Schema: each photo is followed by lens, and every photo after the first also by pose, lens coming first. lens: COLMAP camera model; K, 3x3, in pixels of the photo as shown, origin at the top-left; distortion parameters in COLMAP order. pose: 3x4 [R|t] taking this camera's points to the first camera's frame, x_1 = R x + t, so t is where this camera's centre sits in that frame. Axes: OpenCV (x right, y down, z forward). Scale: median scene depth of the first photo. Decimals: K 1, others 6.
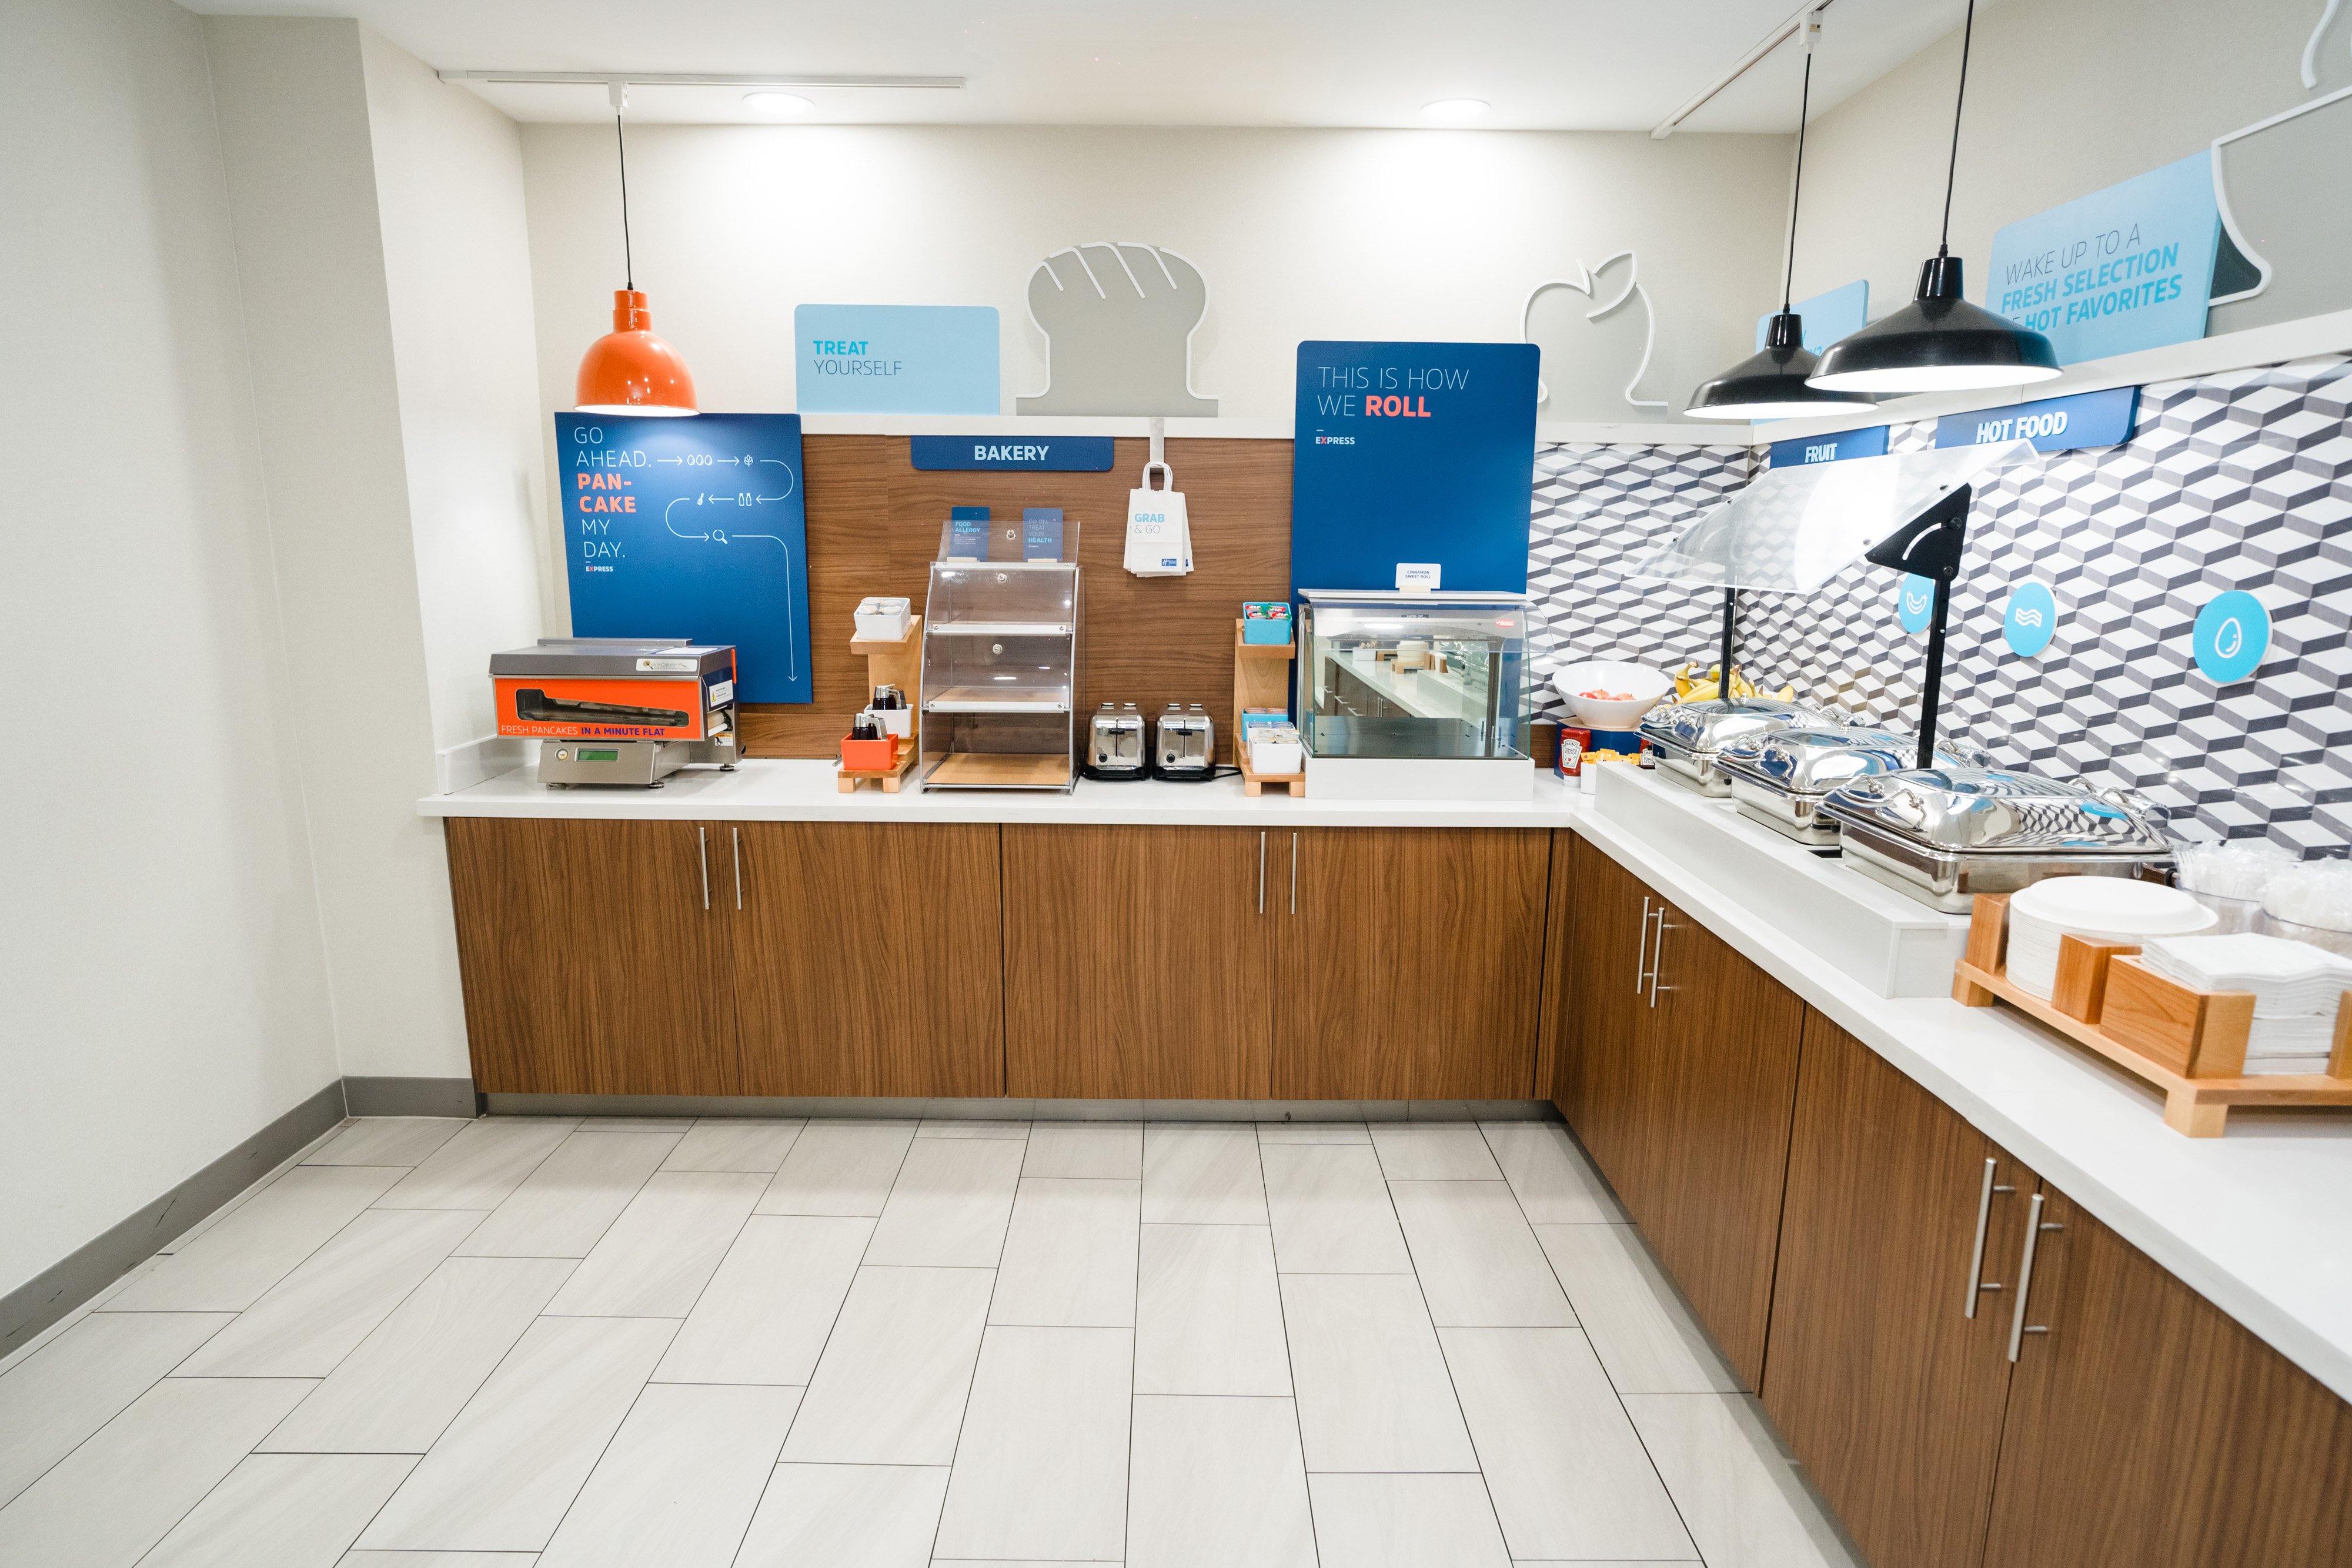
lens RADIAL K [[1290.5, 0, 1173.5], [0, 1290.5, 793.2], [0, 0, 1]] dist [-0.055929, 0.039449]
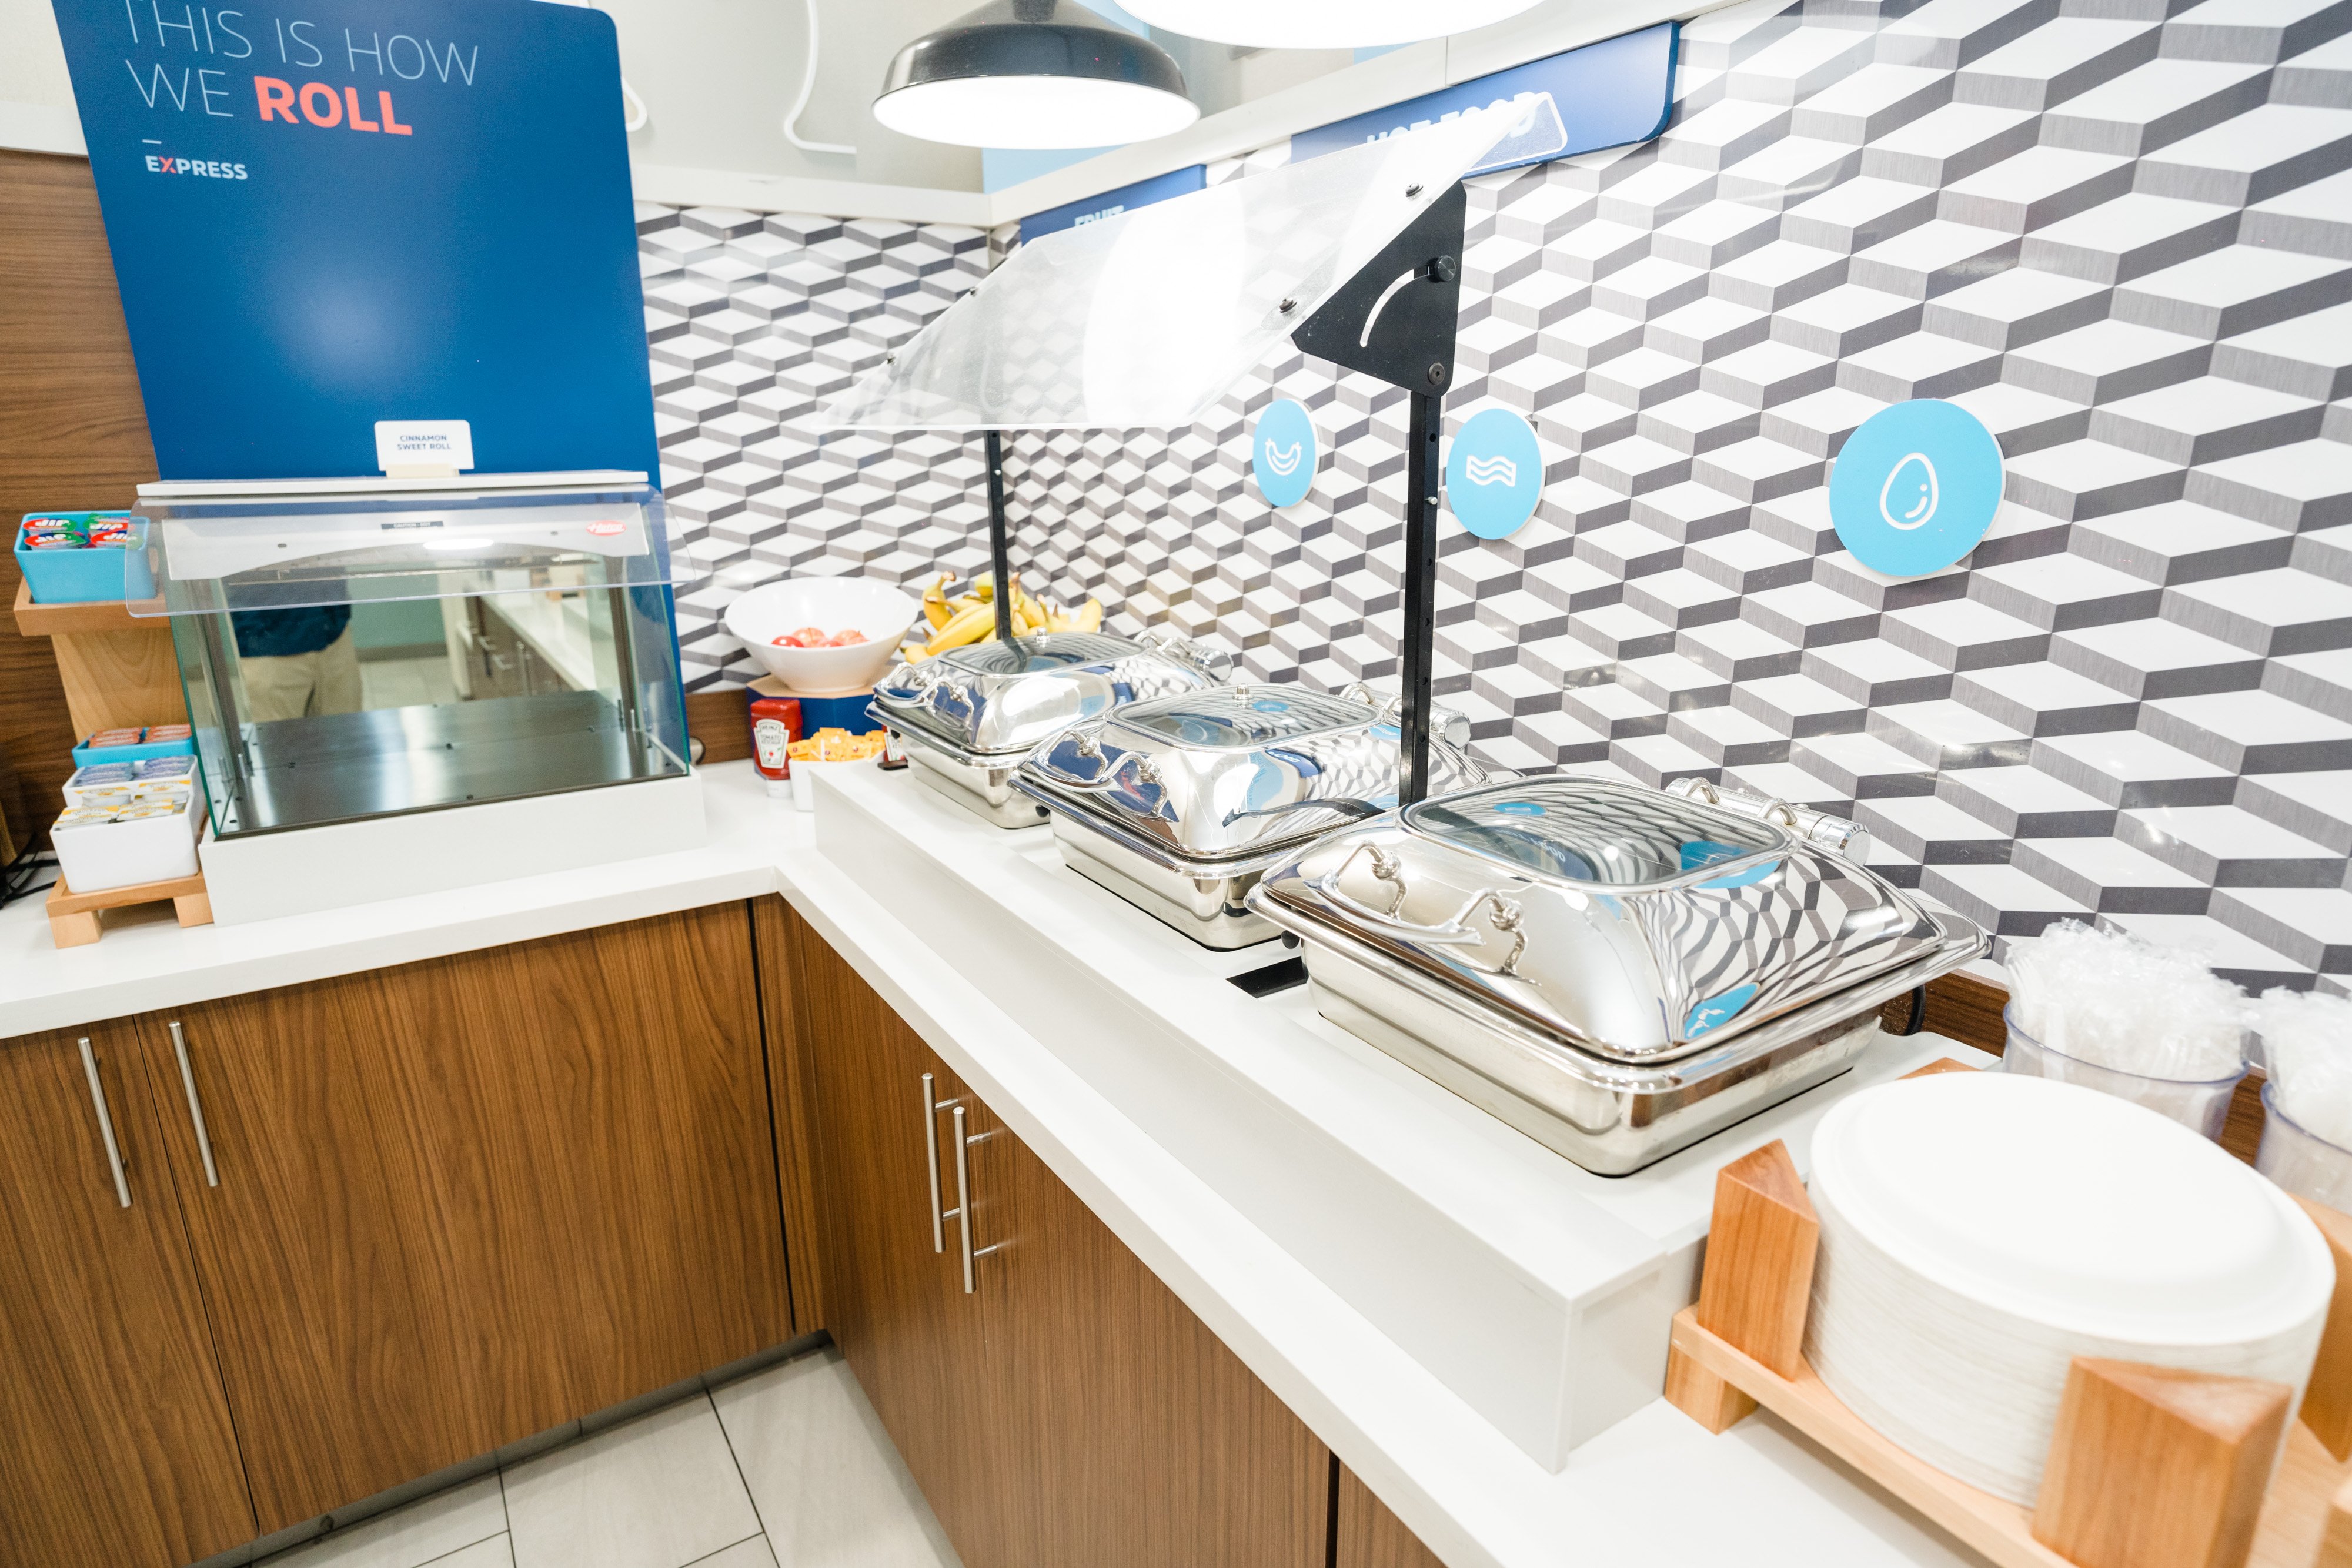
lens RADIAL K [[1290.5, 0, 1173.5], [0, 1290.5, 793.2], [0, 0, 1]] dist [-0.055929, 0.039449]
pose [[0.846316, -0.157260, 0.508938, 0.172952], [0.115497, 0.986873, 0.112879, -0.057105], [-0.520009, -0.036751, 0.853370, 0.427295]]
